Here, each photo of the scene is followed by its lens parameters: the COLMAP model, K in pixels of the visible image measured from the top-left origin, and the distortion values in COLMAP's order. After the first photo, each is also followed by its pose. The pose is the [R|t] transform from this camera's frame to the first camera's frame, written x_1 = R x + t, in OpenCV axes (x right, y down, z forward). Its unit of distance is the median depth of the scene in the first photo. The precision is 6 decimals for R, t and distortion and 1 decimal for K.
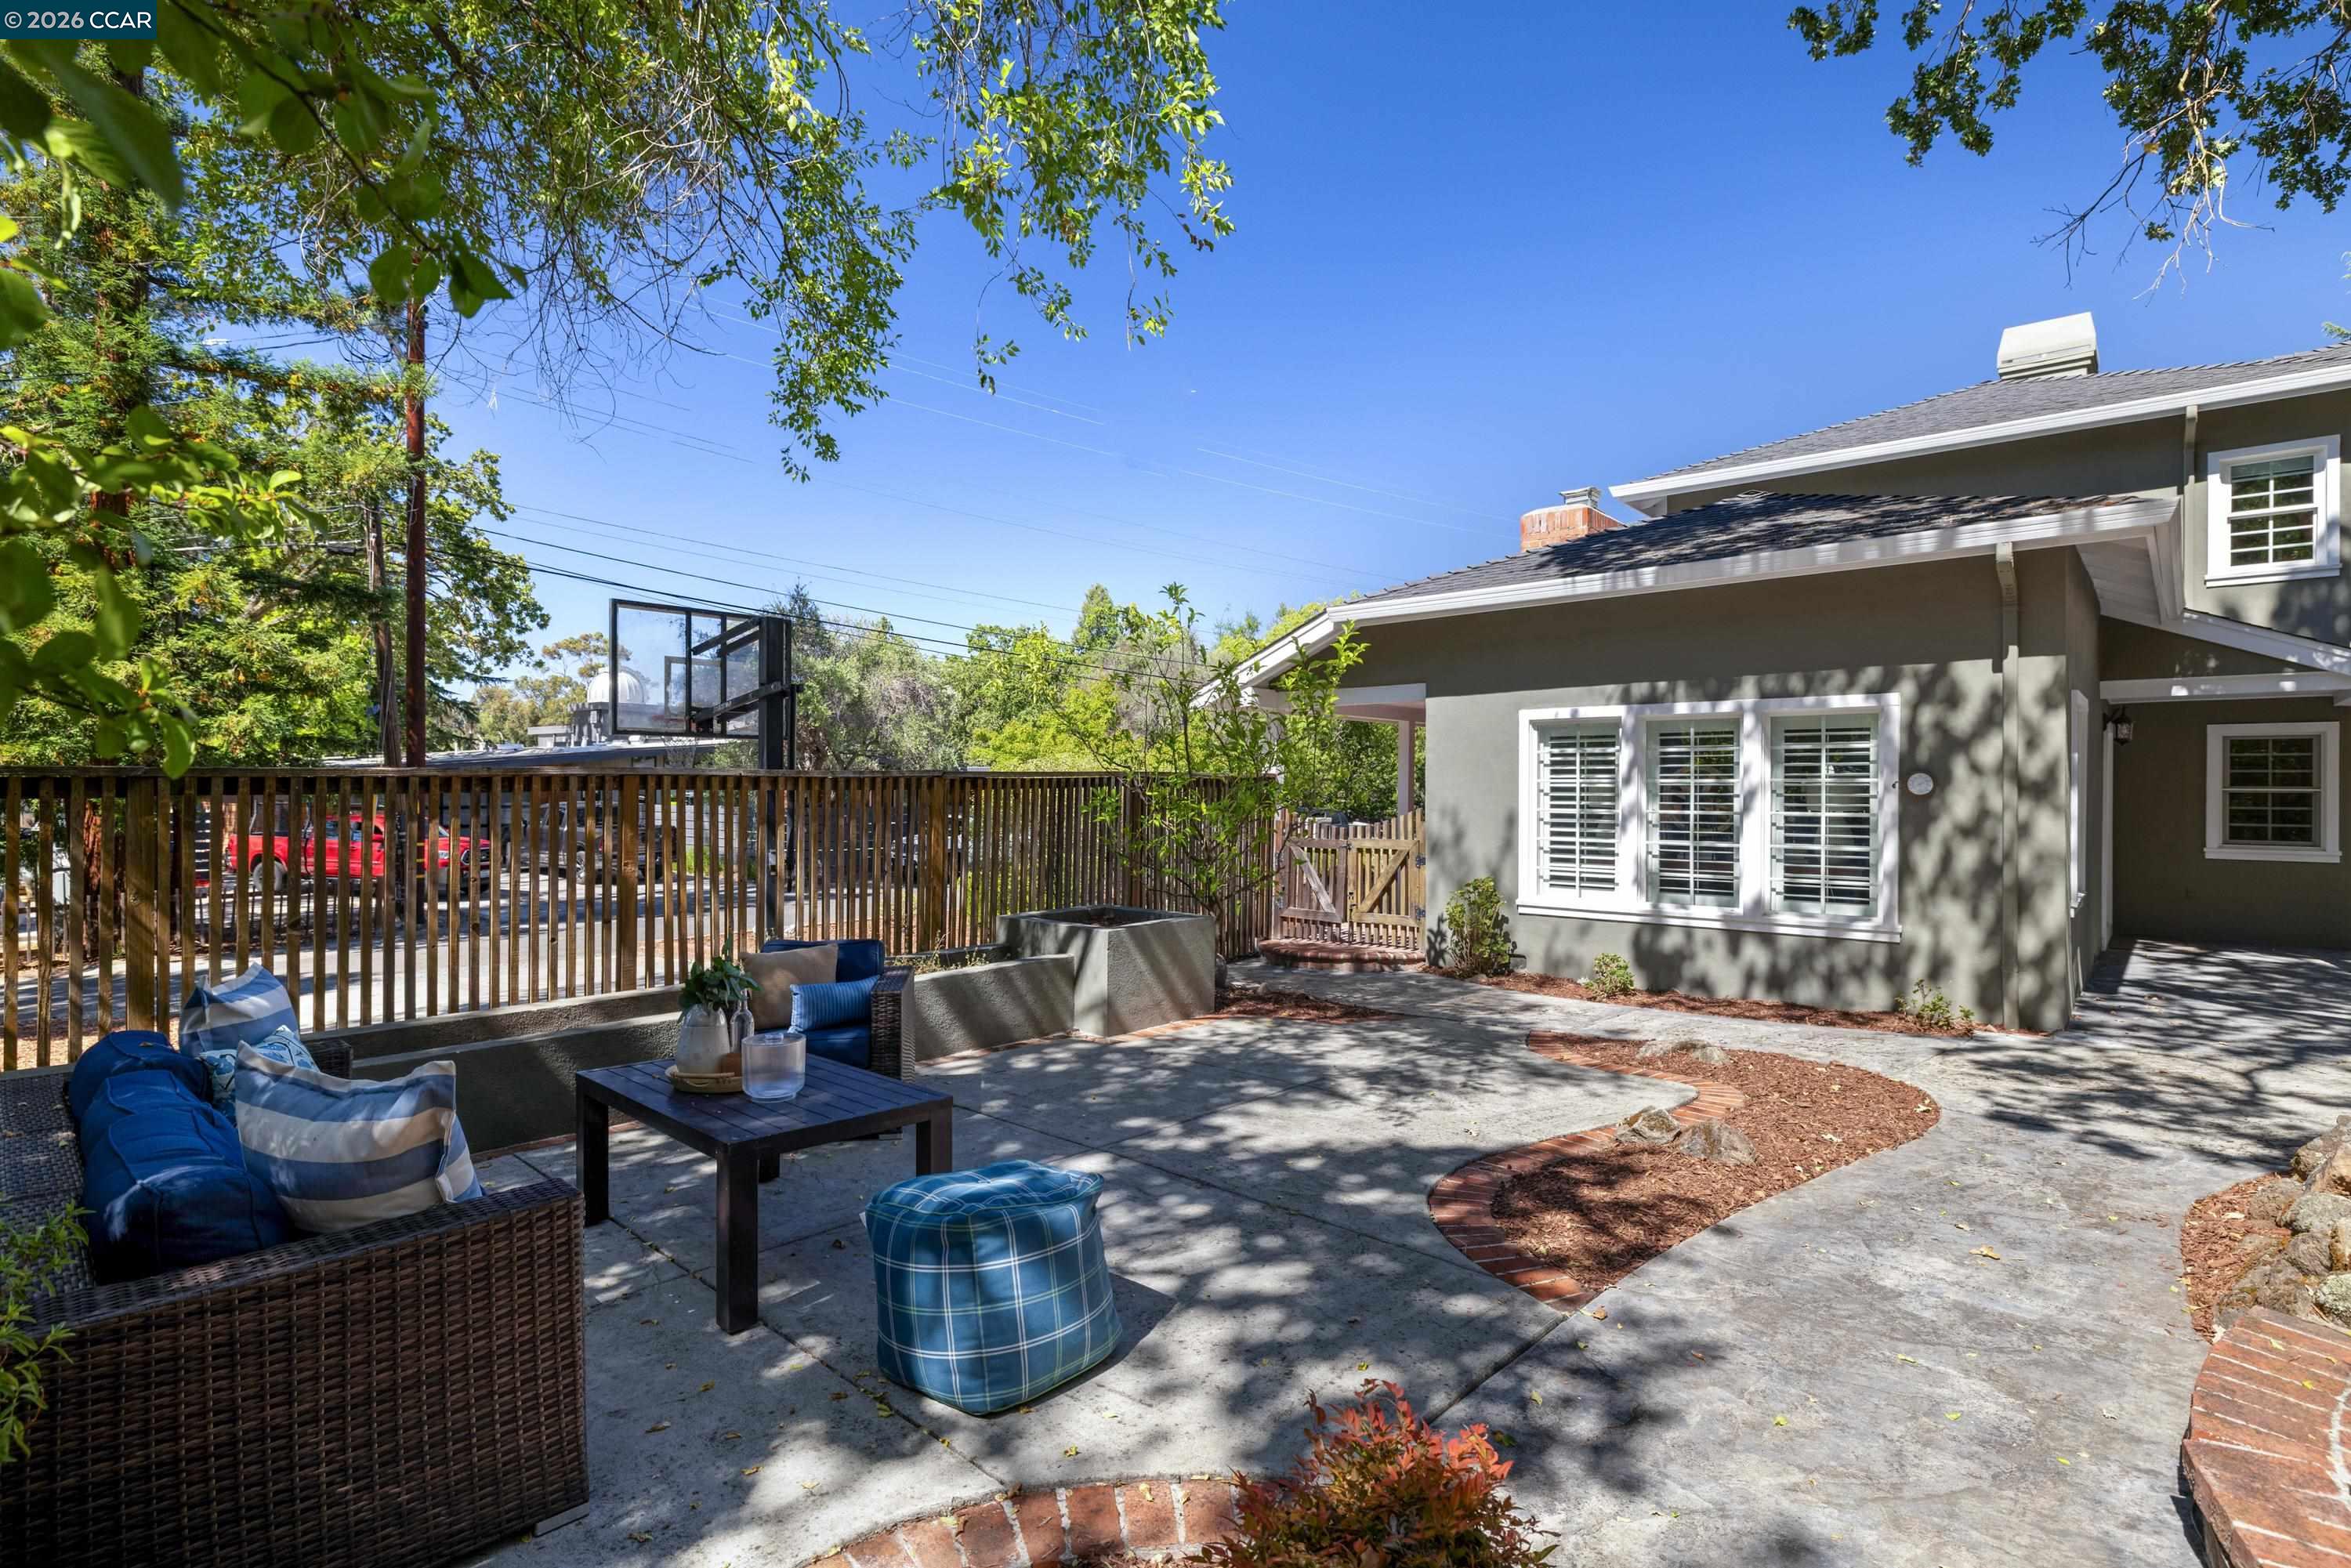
lens RADIAL K [[1103.0, 0, 1182.7], [0, 1103.0, 786.2], [0, 0, 1]] dist [-0.000557, -0.000856]
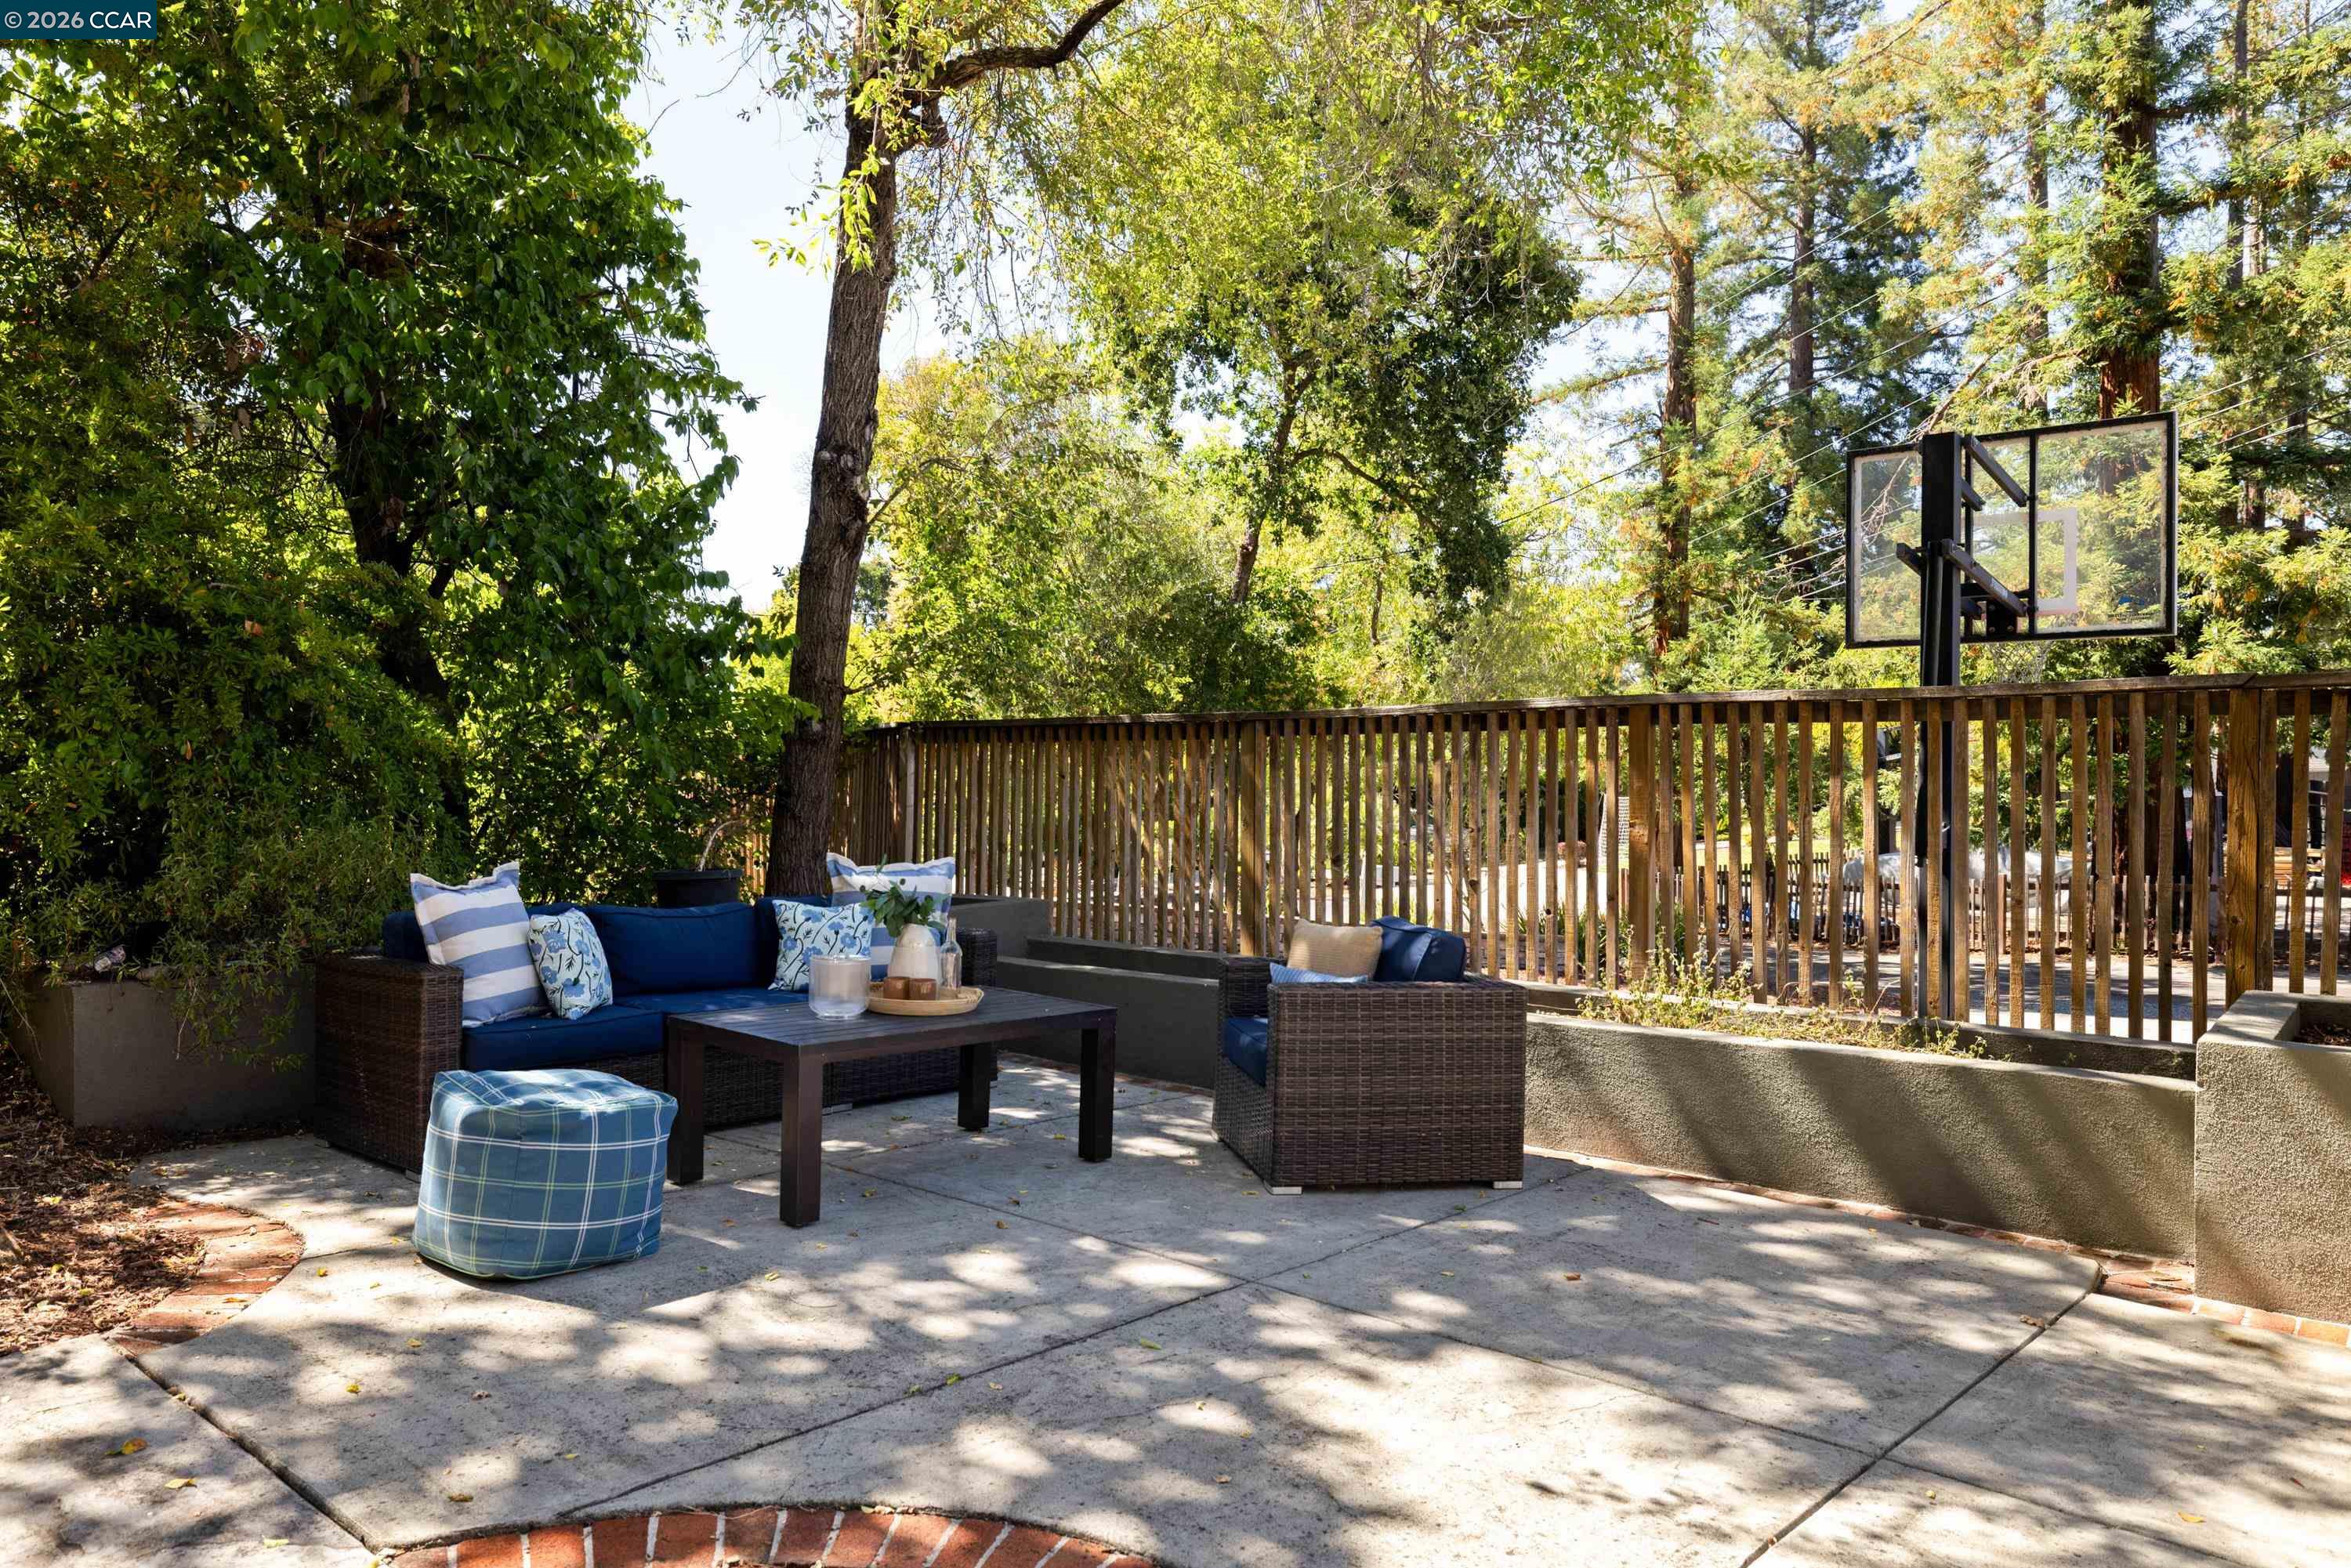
lens RADIAL K [[1600.9, 0, 1176.1], [0, 1600.9, 775.9], [0, 0, 1]] dist [-0.003998, -0.003865]
pose [[0.050061, 0.008442, -0.998711, 1.033073], [0.000822, 0.999964, 0.008494, 0.052630], [0.998746, -0.001247, 0.050052, 1.170118]]
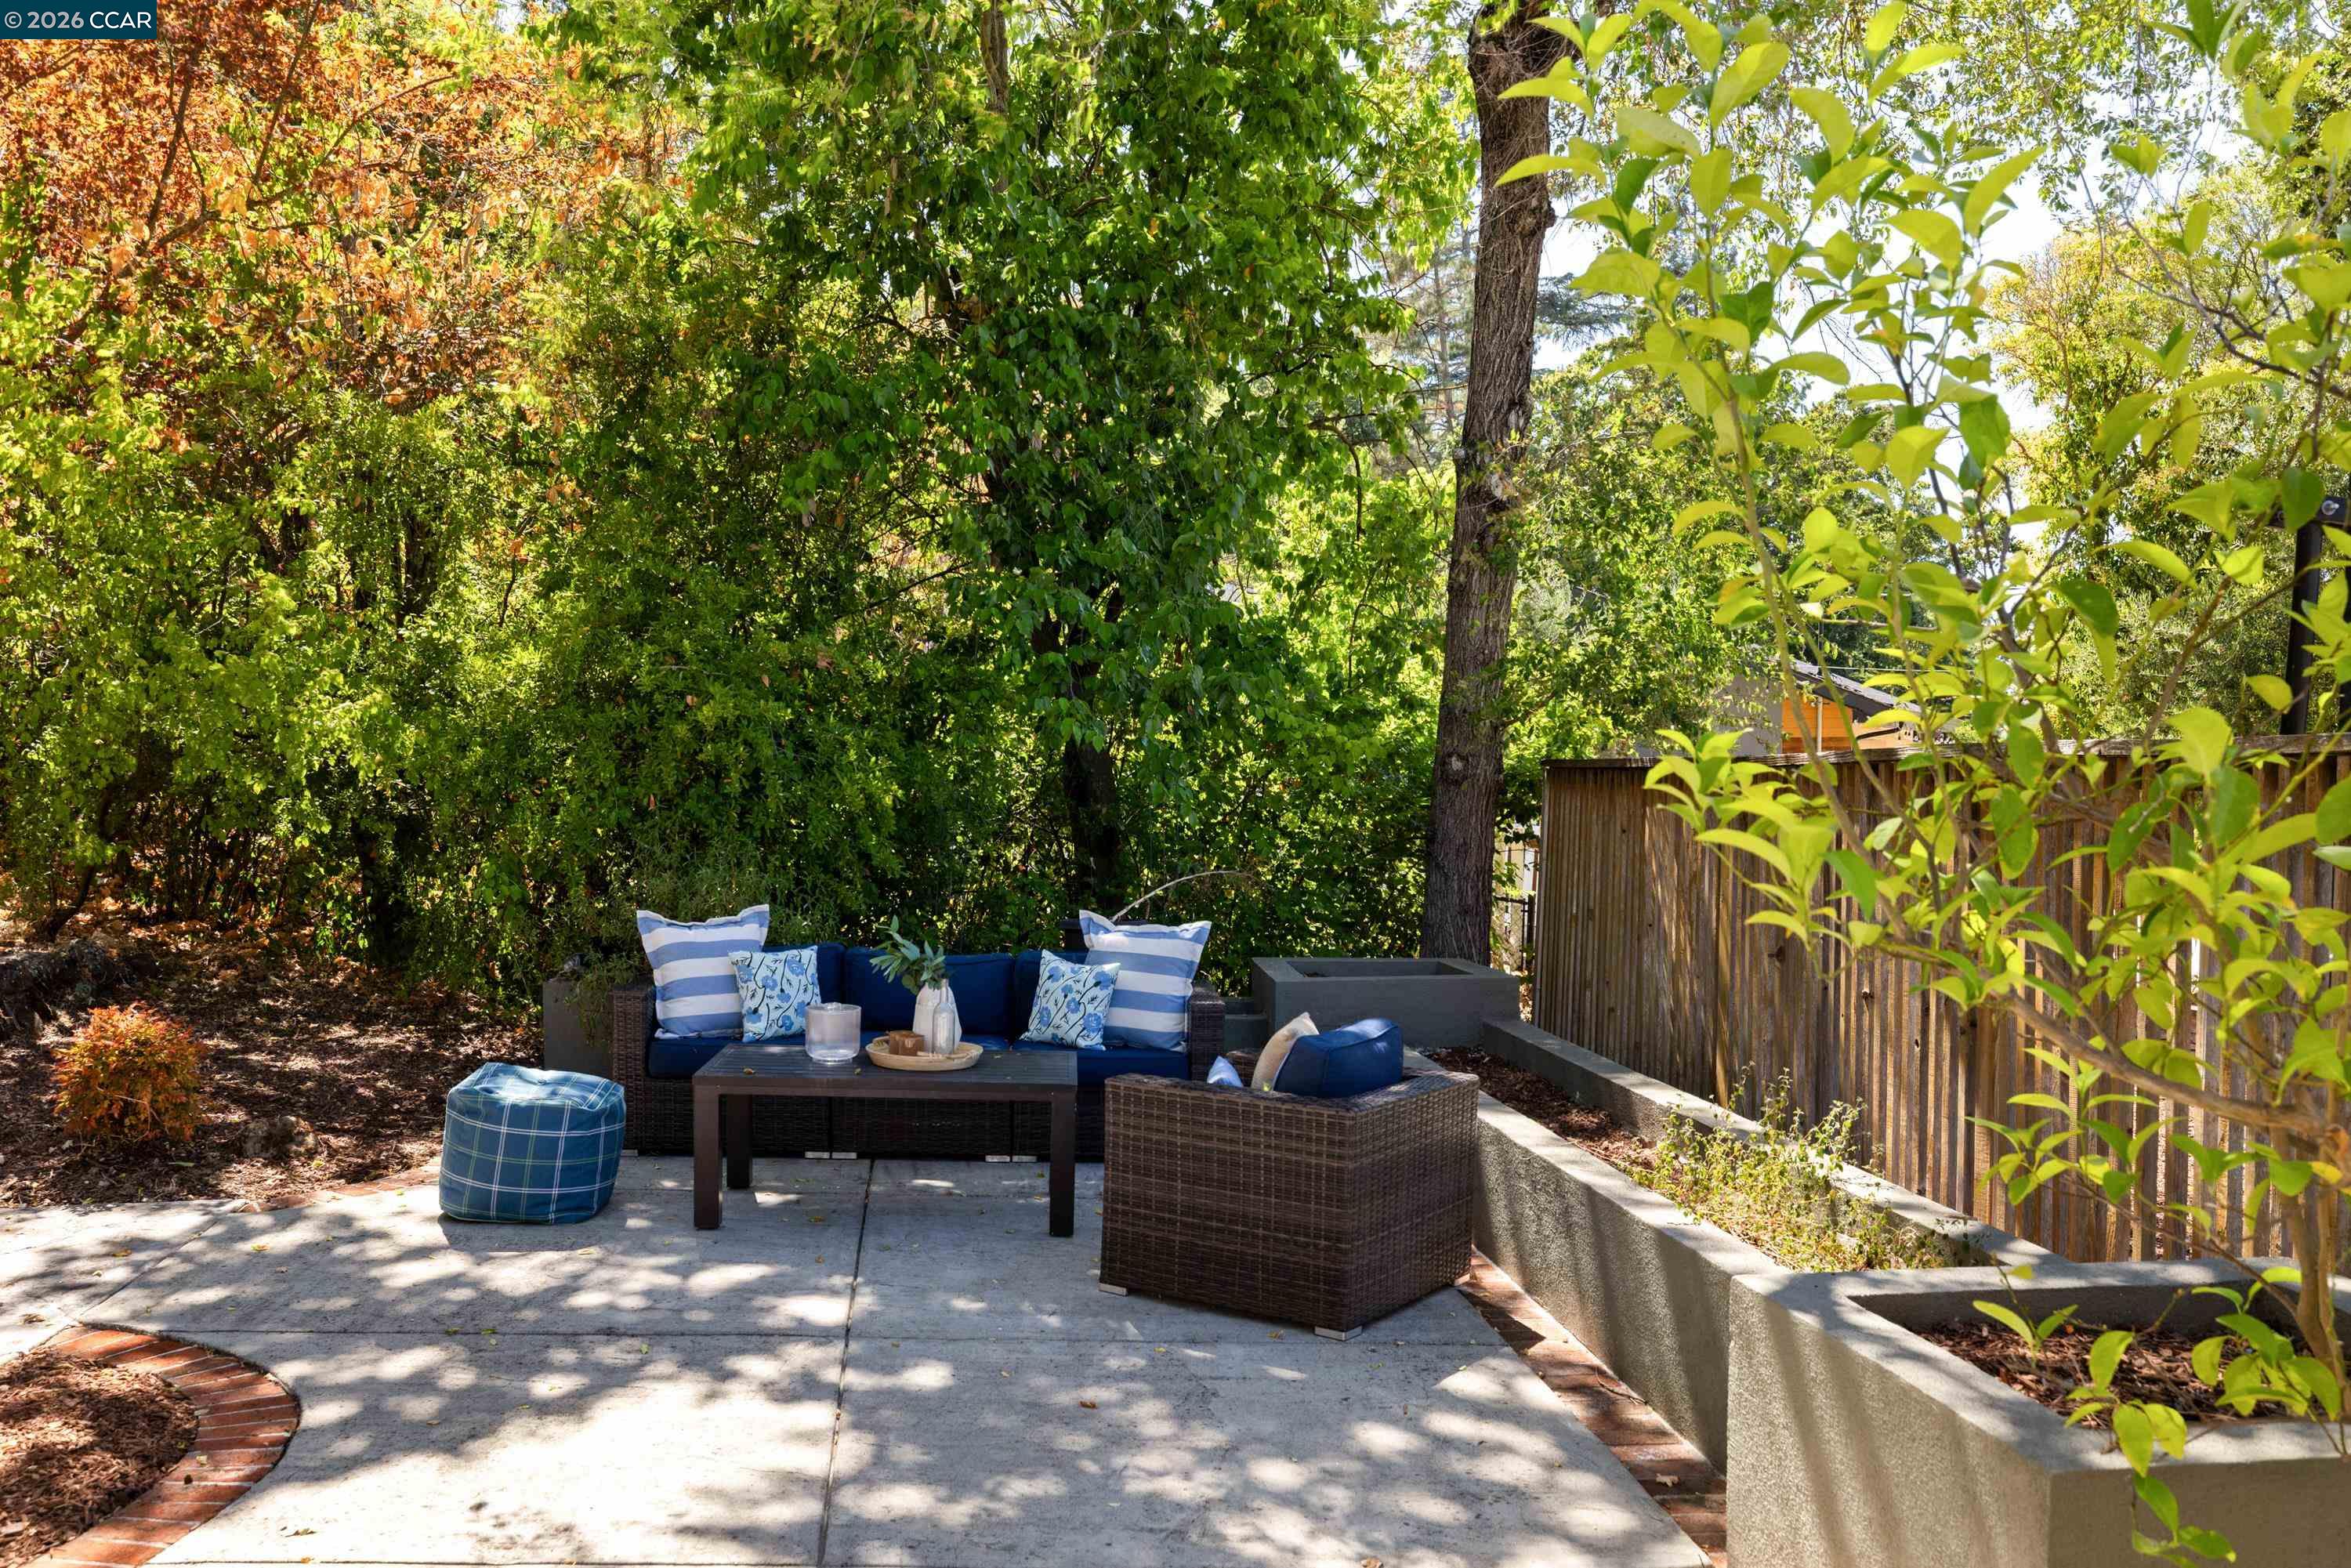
lens RADIAL K [[2111.7, 0, 1173.0], [0, 2111.7, 784.1], [0, 0, 1]] dist [-0.009833, -0.001839]
pose [[-0.677297, 0.003722, -0.735701, 0.917115], [0.001811, 0.999993, 0.003392, 0.003093], [0.735708, 0.000965, -0.677298, 2.532460]]
